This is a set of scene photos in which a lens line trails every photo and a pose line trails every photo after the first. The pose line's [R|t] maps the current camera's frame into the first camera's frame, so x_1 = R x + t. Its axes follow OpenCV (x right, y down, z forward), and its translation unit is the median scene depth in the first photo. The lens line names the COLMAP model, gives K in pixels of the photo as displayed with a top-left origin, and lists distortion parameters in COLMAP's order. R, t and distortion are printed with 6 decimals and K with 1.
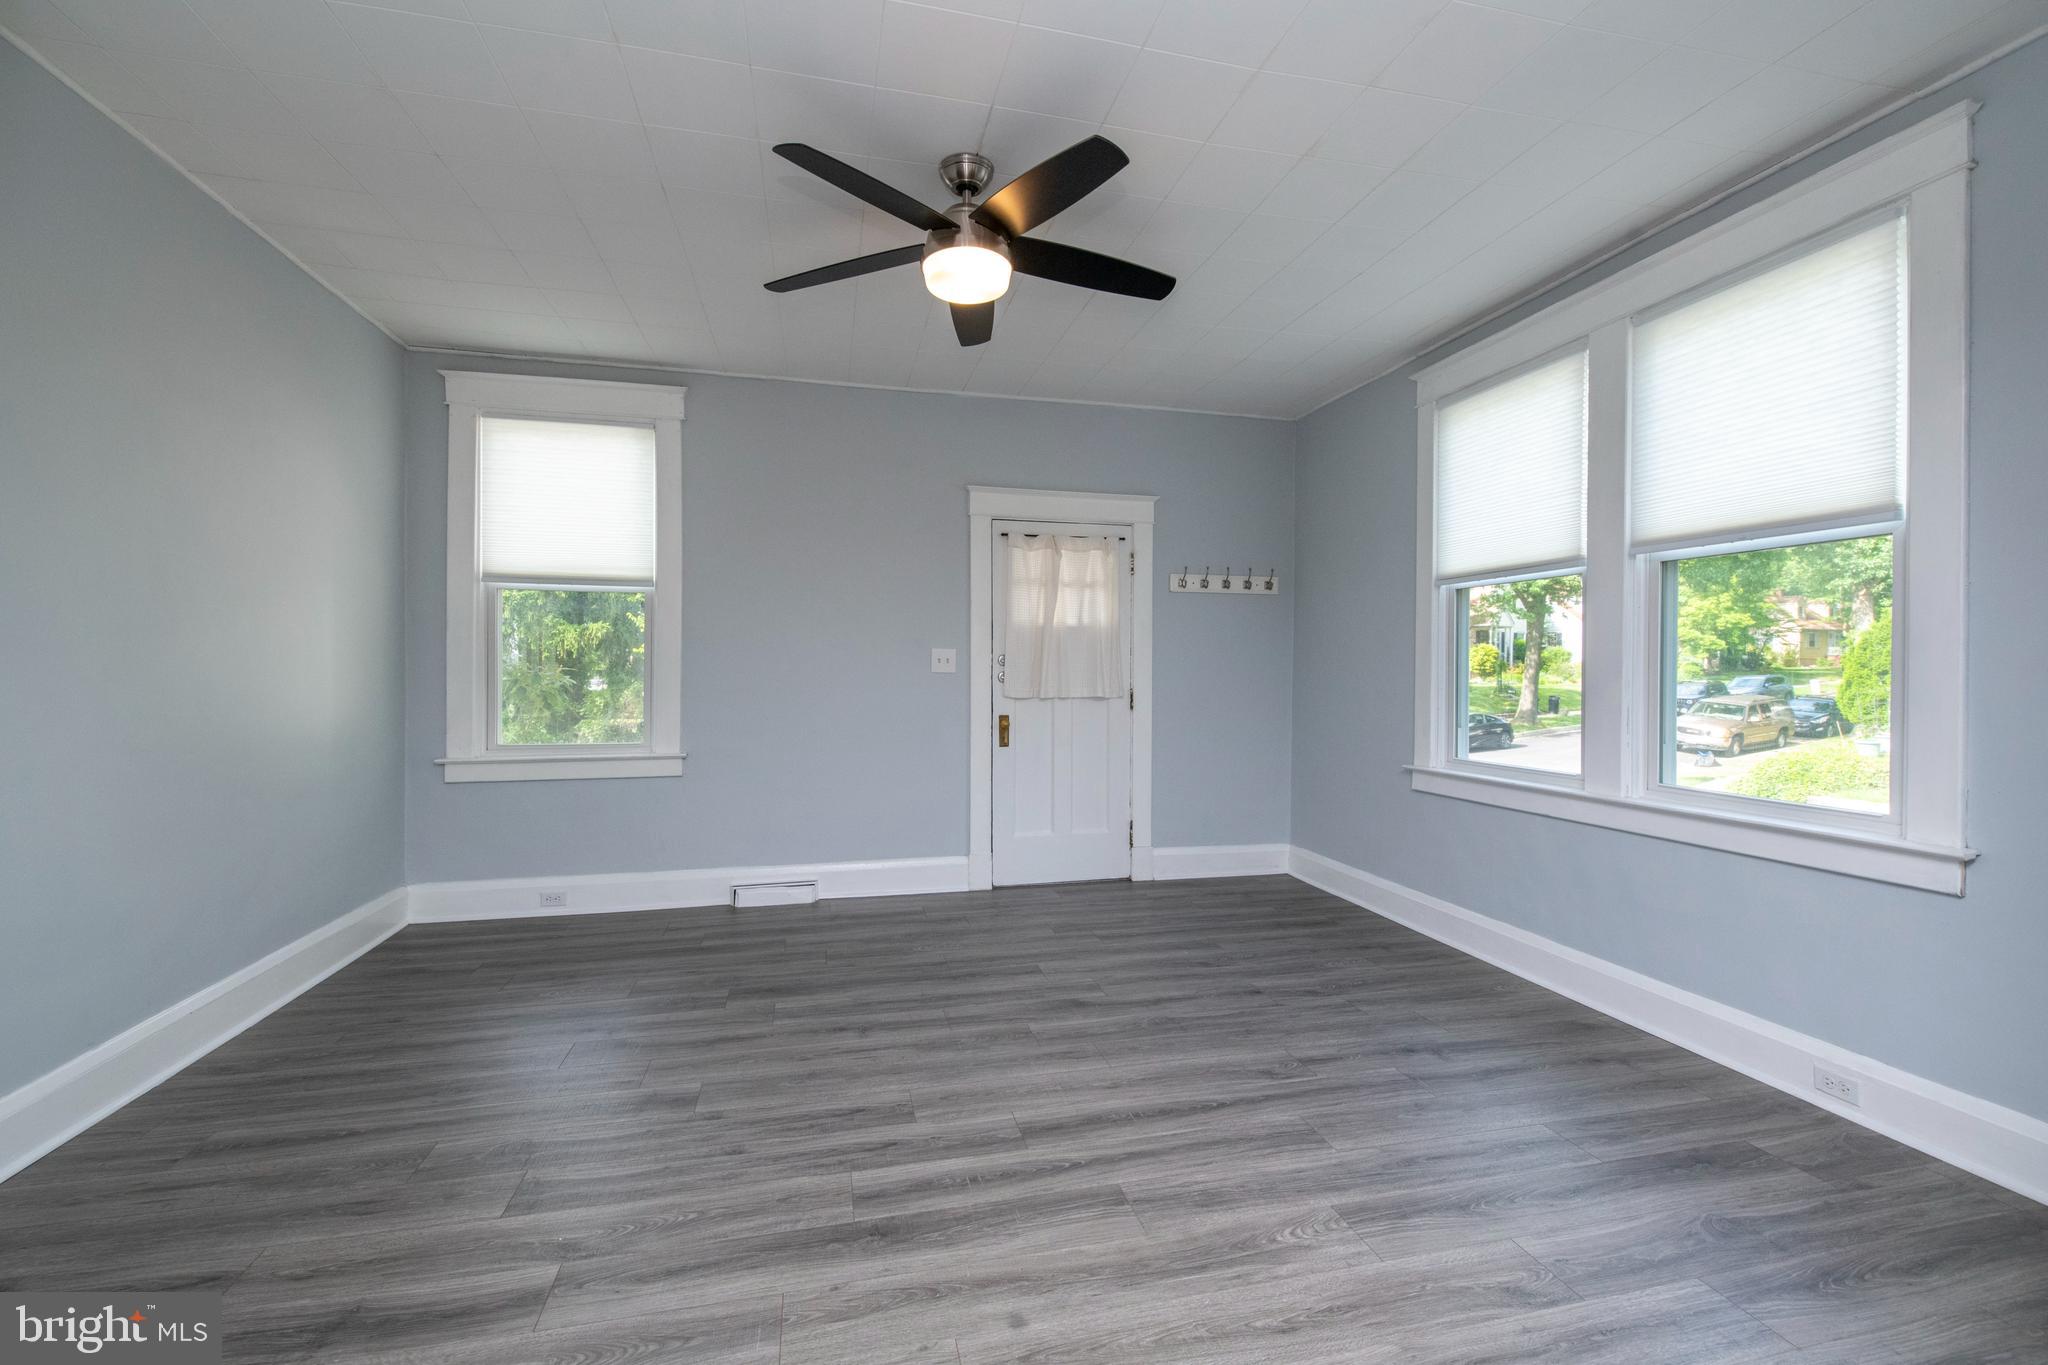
lens RADIAL K [[872.5, 0, 1025.7], [0, 872.5, 673.9], [0, 0, 1]] dist [0.020322, -0.009113]
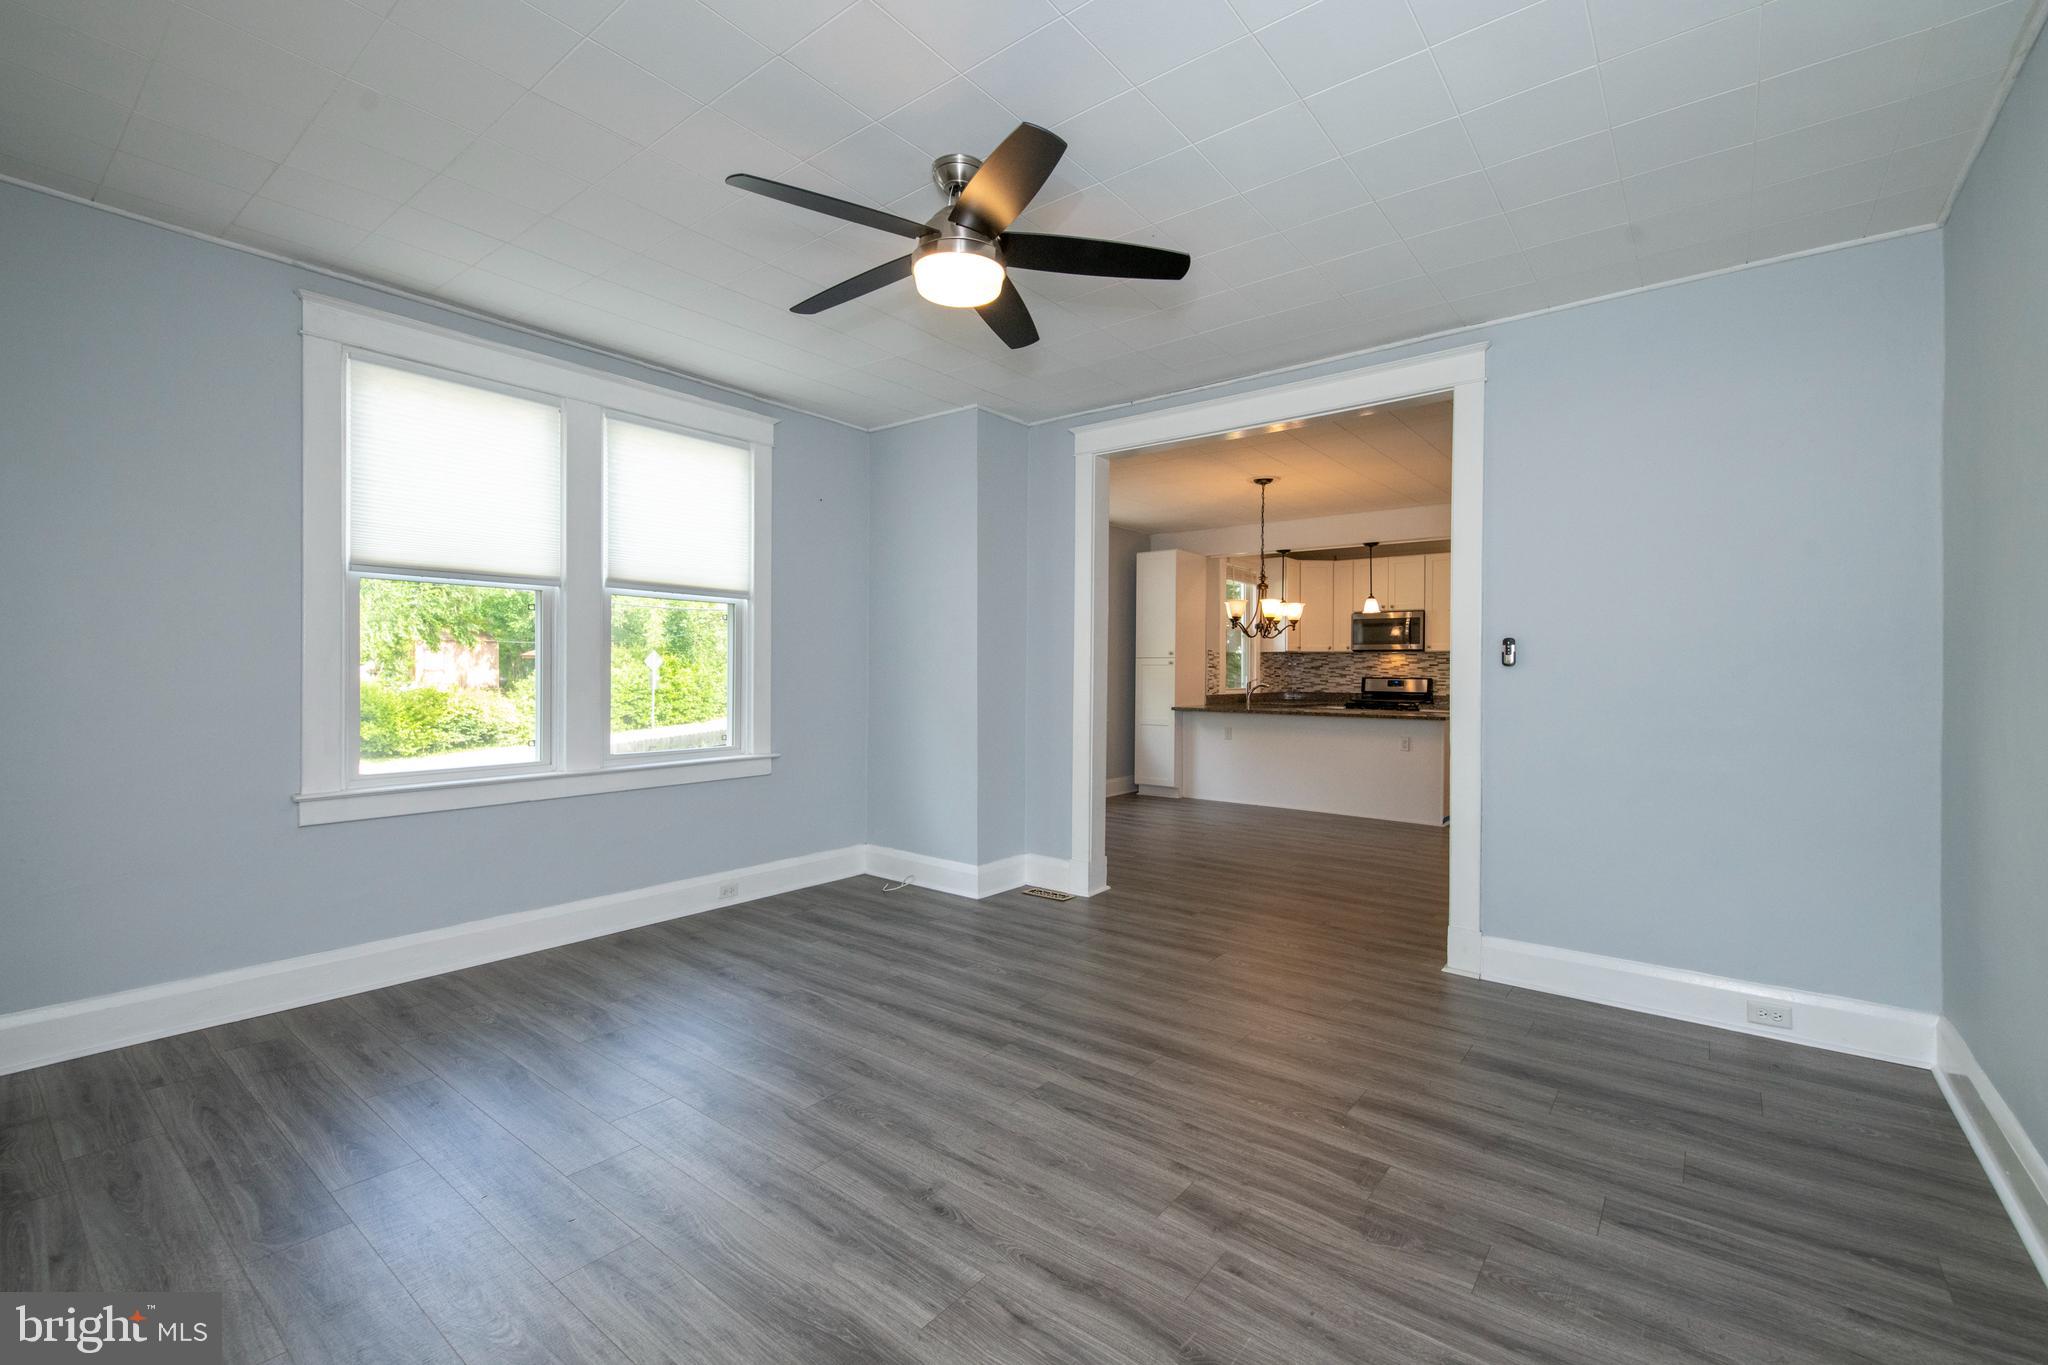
lens RADIAL K [[872.5, 0, 1025.7], [0, 872.5, 673.9], [0, 0, 1]] dist [0.020322, -0.009113]
pose [[-0.620420, -0.011383, 0.784187, -0.887625], [-0.005961, 0.999934, 0.009799, -0.022759], [-0.784247, 0.001405, -0.620447, 1.550768]]
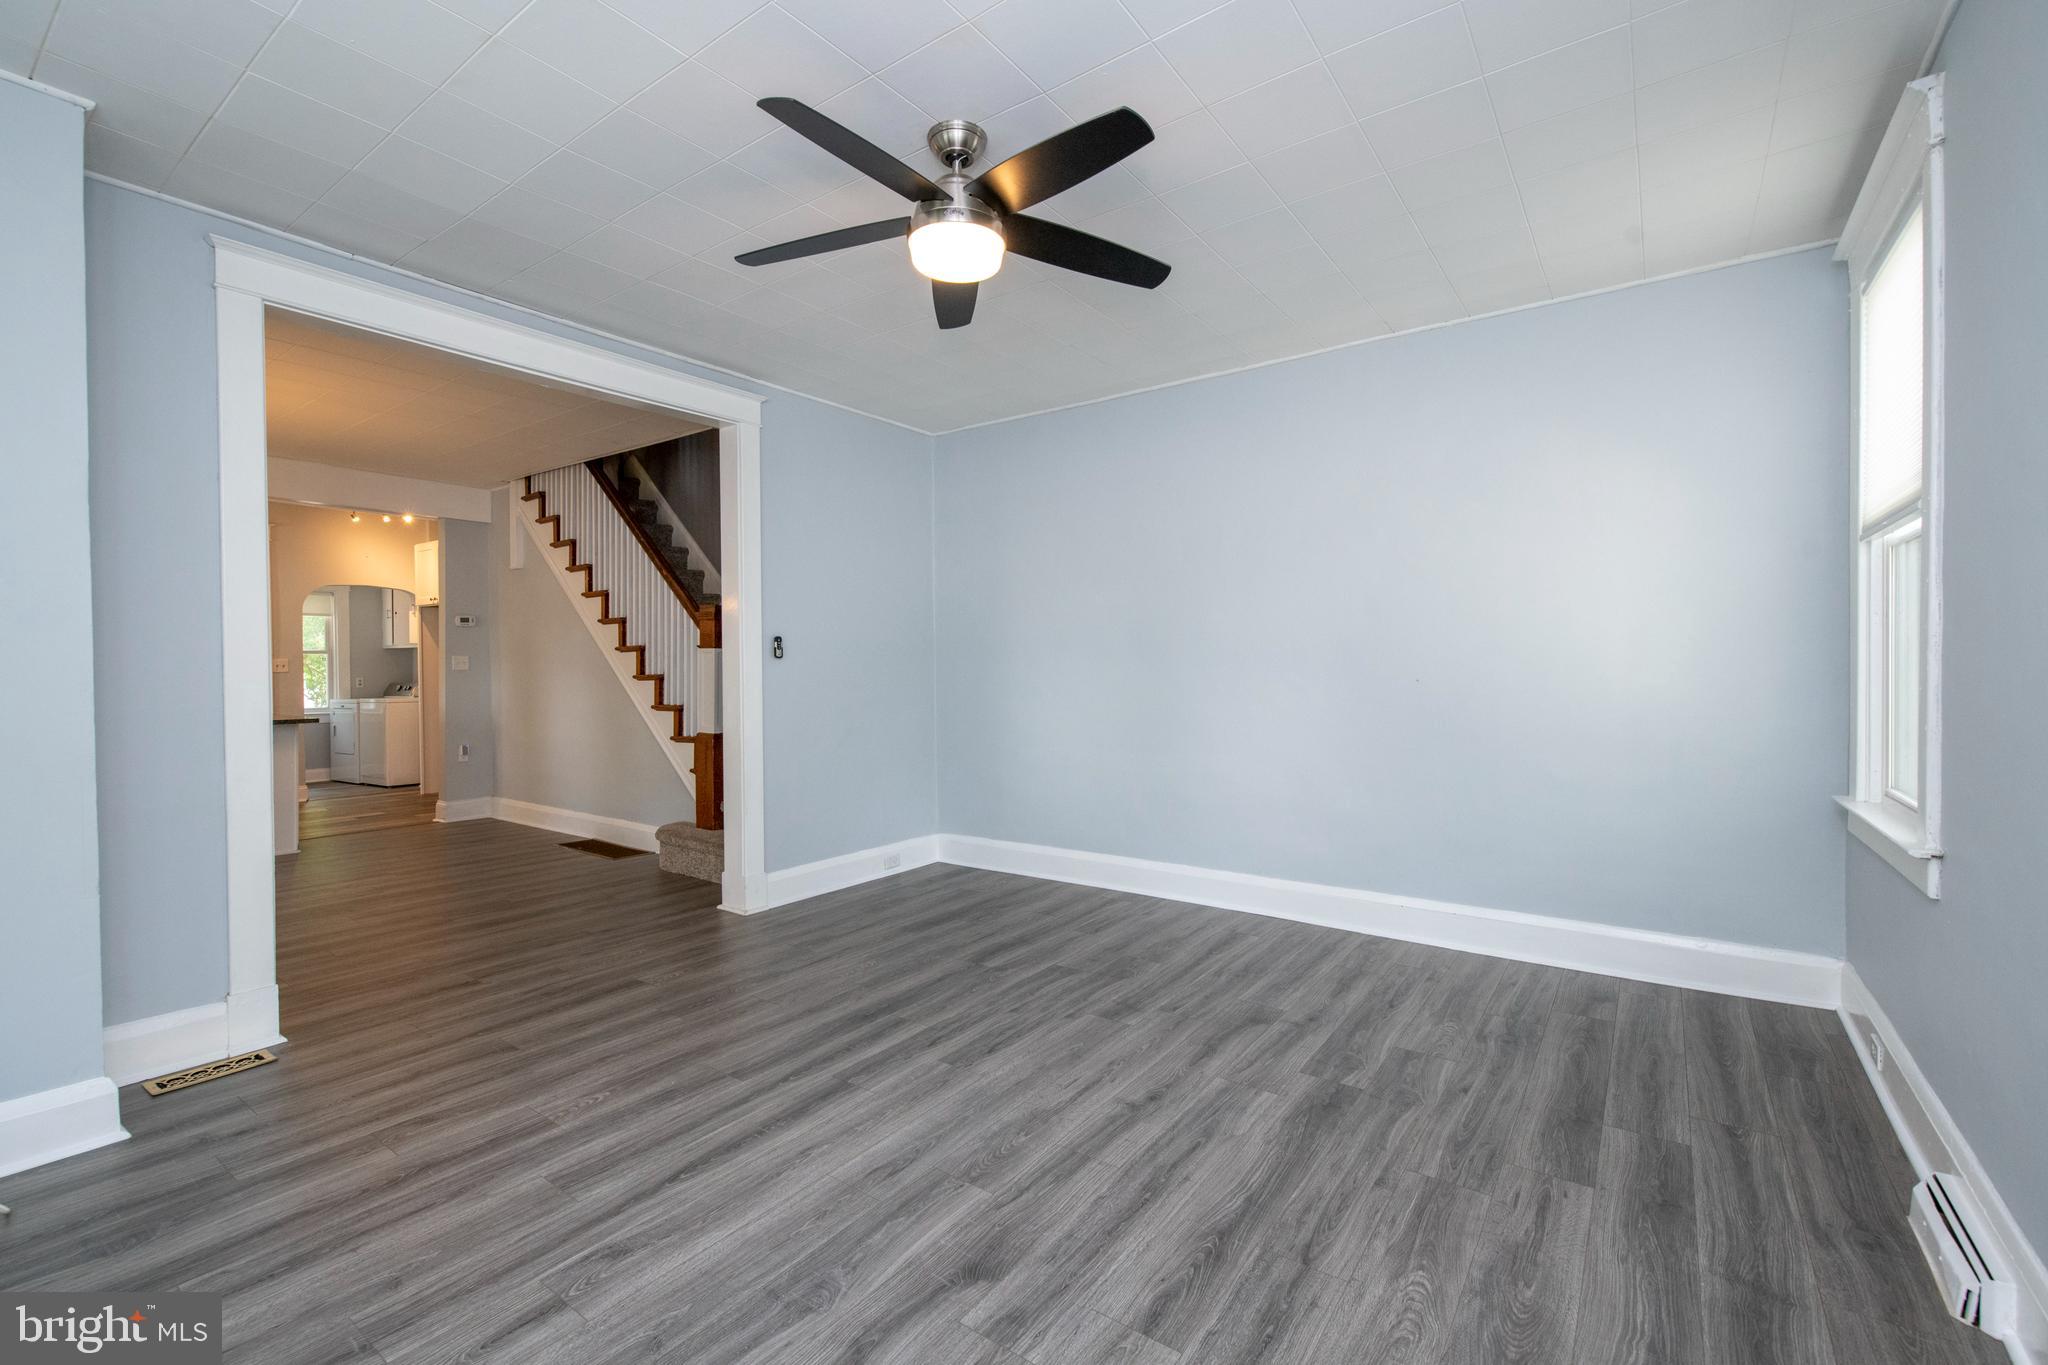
lens RADIAL K [[872.5, 0, 1025.7], [0, 872.5, 673.9], [0, 0, 1]] dist [0.020322, -0.009113]
pose [[-0.758117, 0.006168, -0.652090, 0.490267], [-0.002051, 0.999928, 0.011842, -0.016169], [0.652116, 0.010315, -0.758049, 1.760645]]
